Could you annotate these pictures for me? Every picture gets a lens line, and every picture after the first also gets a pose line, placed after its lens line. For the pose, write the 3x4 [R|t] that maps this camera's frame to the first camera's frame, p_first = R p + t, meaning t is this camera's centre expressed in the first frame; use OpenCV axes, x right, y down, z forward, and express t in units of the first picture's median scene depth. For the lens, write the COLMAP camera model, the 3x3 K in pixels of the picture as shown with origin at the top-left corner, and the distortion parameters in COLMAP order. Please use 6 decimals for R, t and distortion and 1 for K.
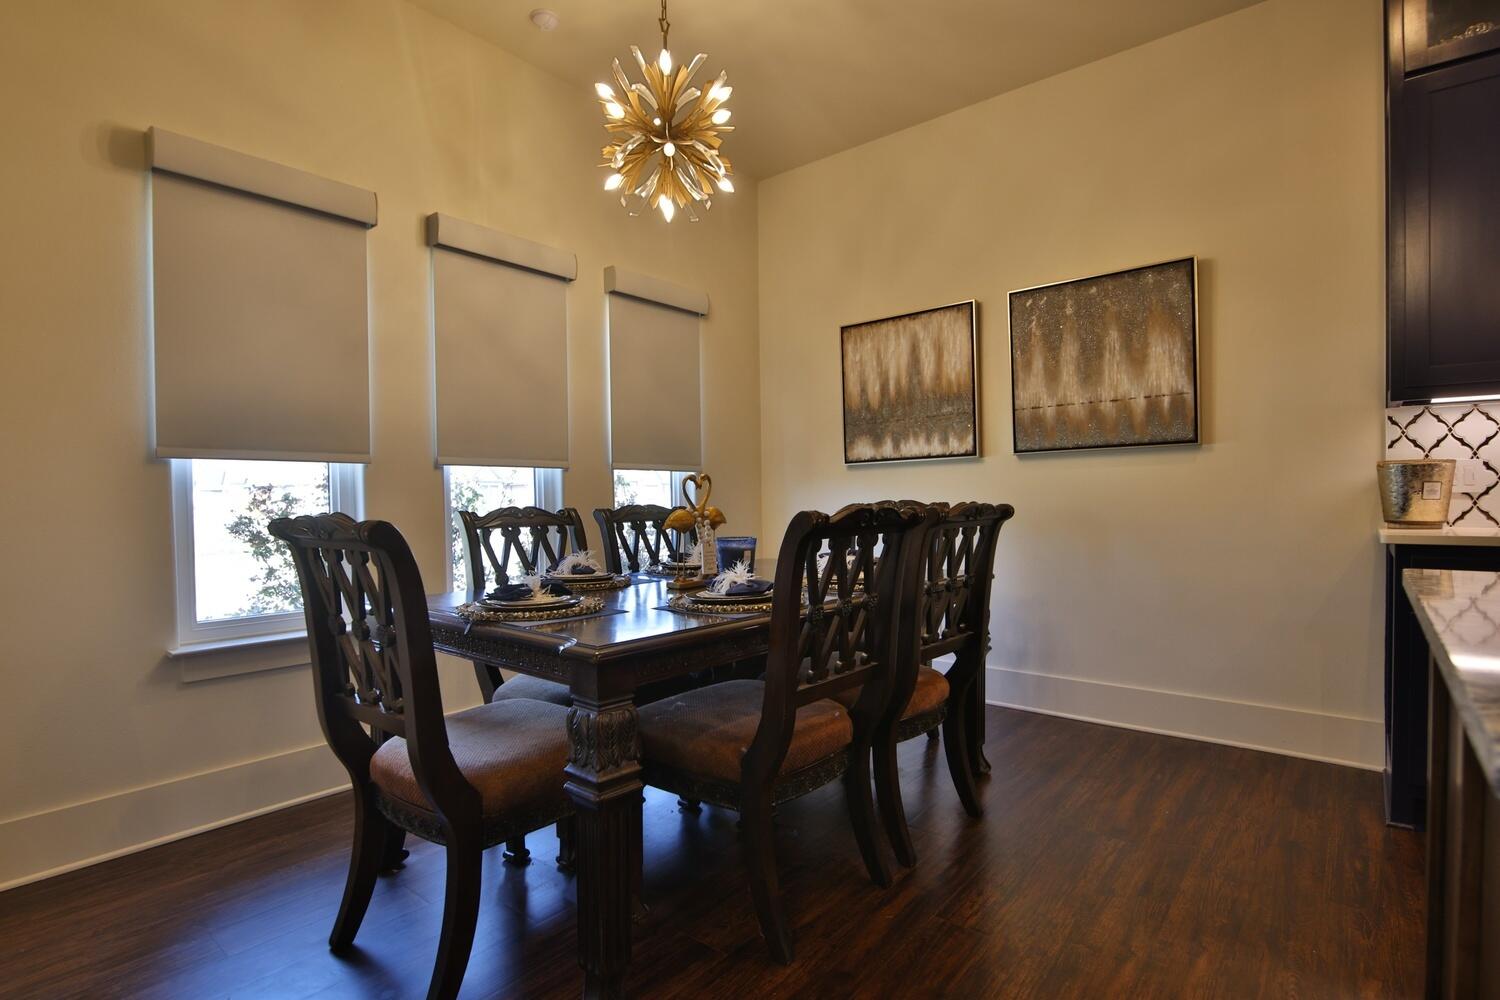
lens RADIAL K [[741.5, 0, 747.0], [0, 741.5, 510.2], [0, 0, 1]] dist [-0.002465, -0.000667]
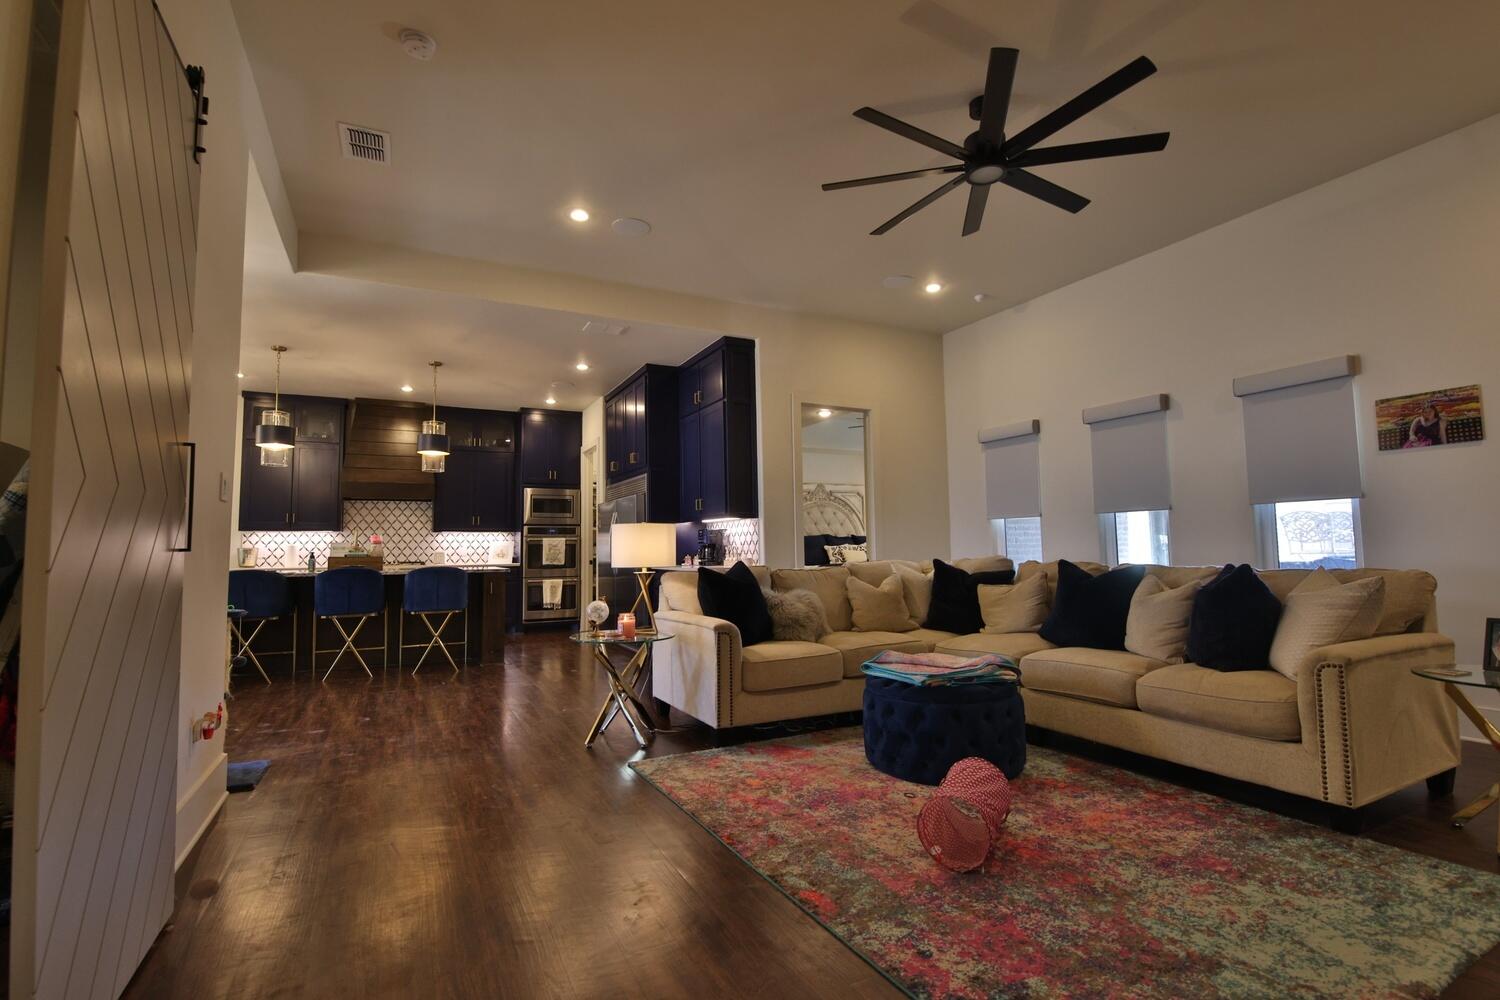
lens RADIAL K [[687.0, 0, 739.8], [0, 687.0, 498.5], [0, 0, 1]] dist [-0.001337, -0.008424]
pose [[0.406420, 0.075608, 0.910553, -0.791786], [0.023589, 0.995370, -0.093180, 0.038671], [-0.913382, 0.059349, 0.402754, -1.754813]]
